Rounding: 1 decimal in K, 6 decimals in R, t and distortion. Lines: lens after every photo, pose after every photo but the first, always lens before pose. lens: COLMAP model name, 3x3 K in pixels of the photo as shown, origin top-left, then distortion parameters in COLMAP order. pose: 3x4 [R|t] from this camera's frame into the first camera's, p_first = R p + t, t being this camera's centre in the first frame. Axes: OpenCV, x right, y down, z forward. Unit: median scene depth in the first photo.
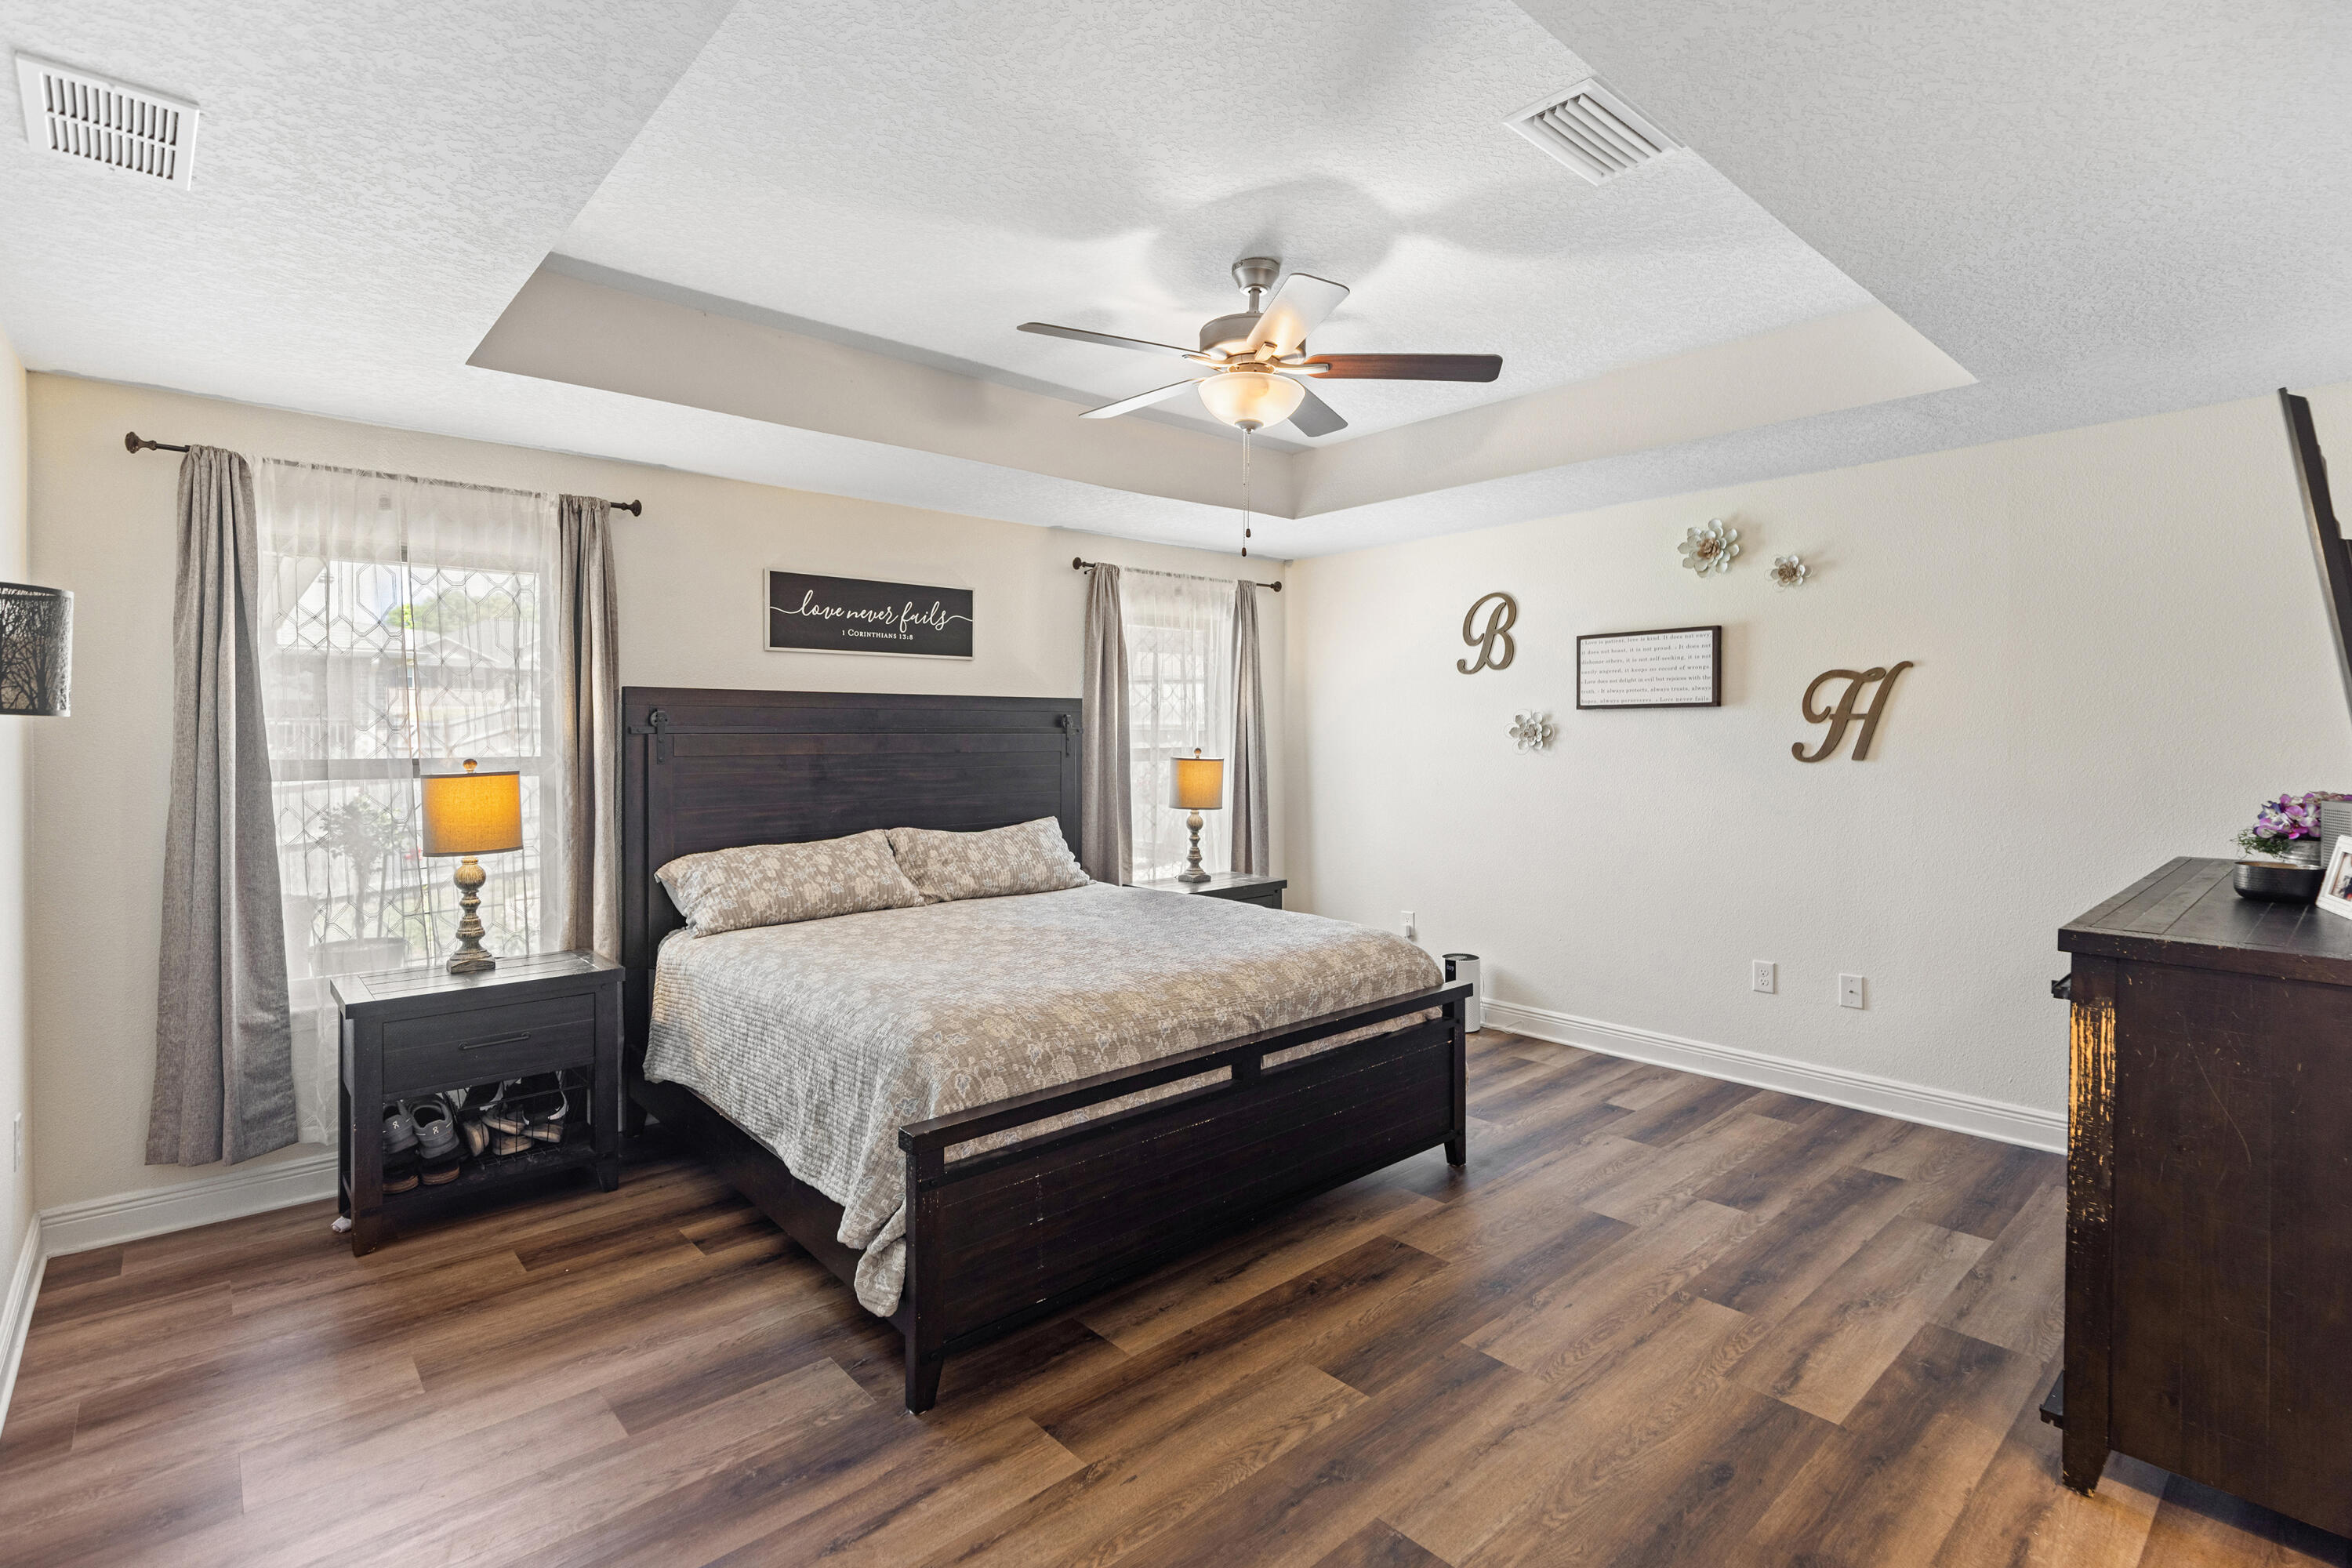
lens RADIAL K [[1060.4, 0, 1174.4], [0, 1060.4, 764.6], [0, 0, 1]] dist [0.004951, -0.001742]
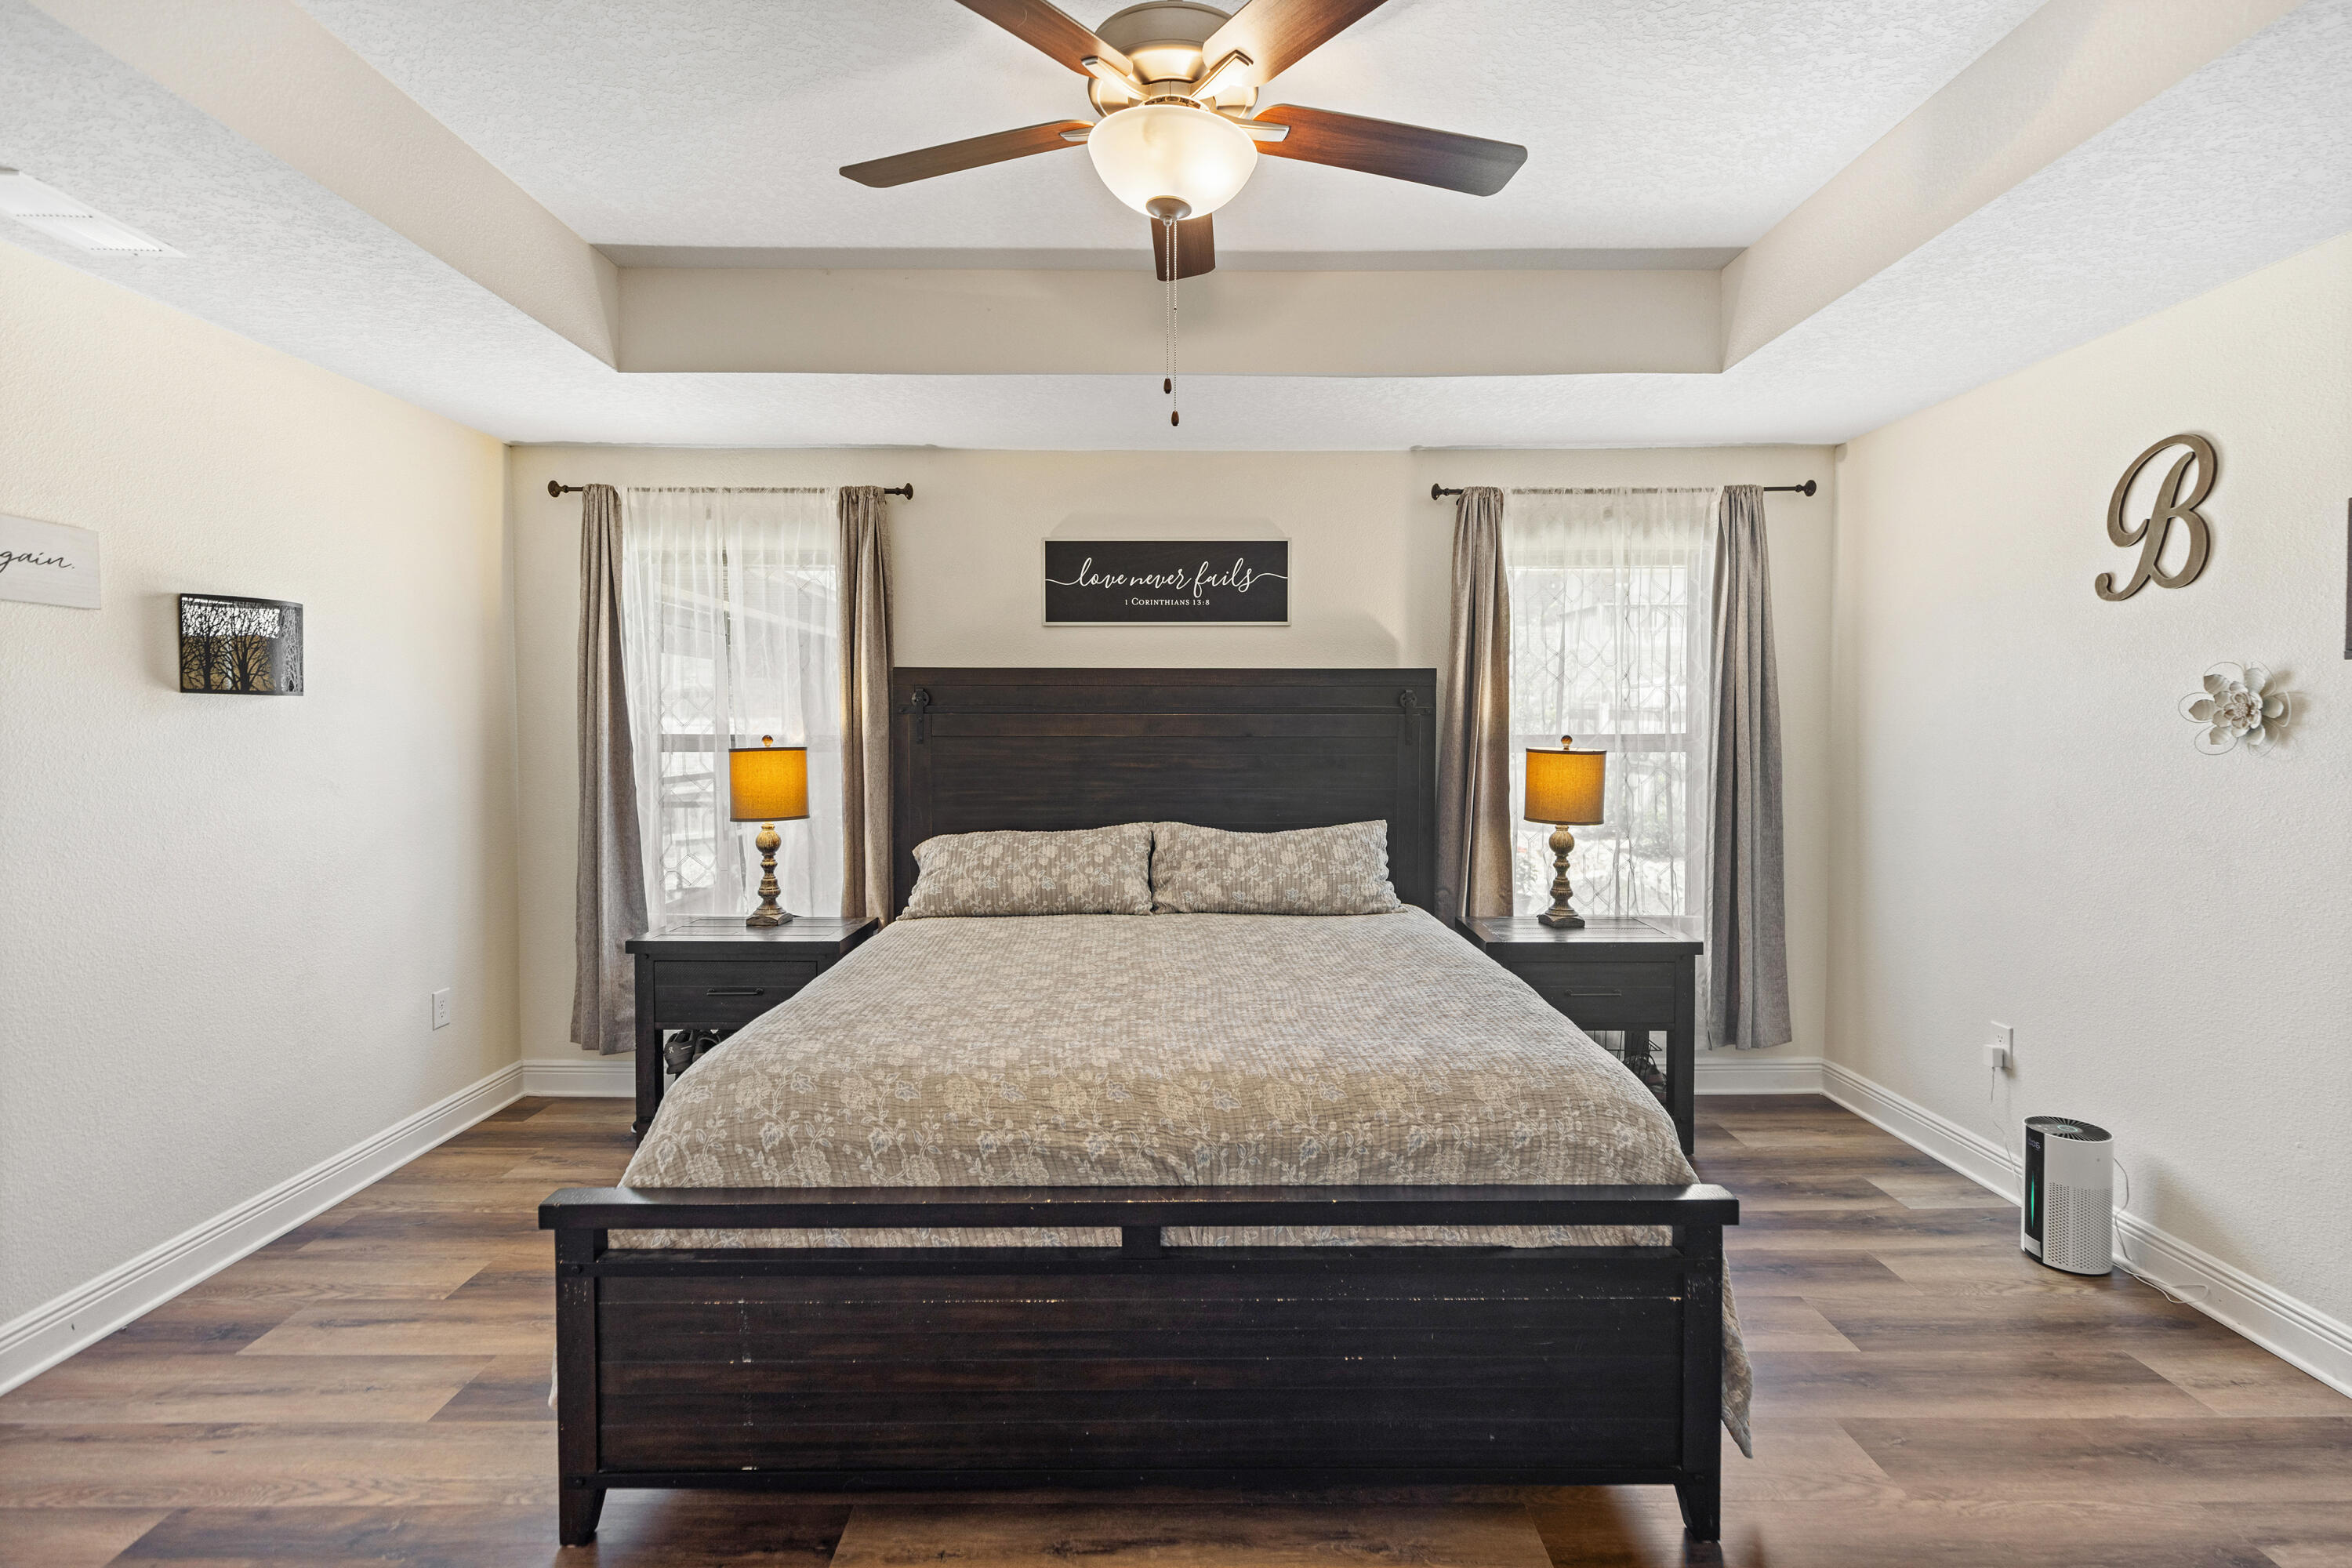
lens RADIAL K [[1060.4, 0, 1176.0], [0, 1060.4, 768.8], [0, 0, 1]] dist [0.004951, -0.001742]
pose [[0.762186, 0.031686, -0.646582, 0.337750], [-0.021204, 0.999487, 0.023984, -0.005660], [0.647010, -0.004570, 0.762468, 0.373469]]
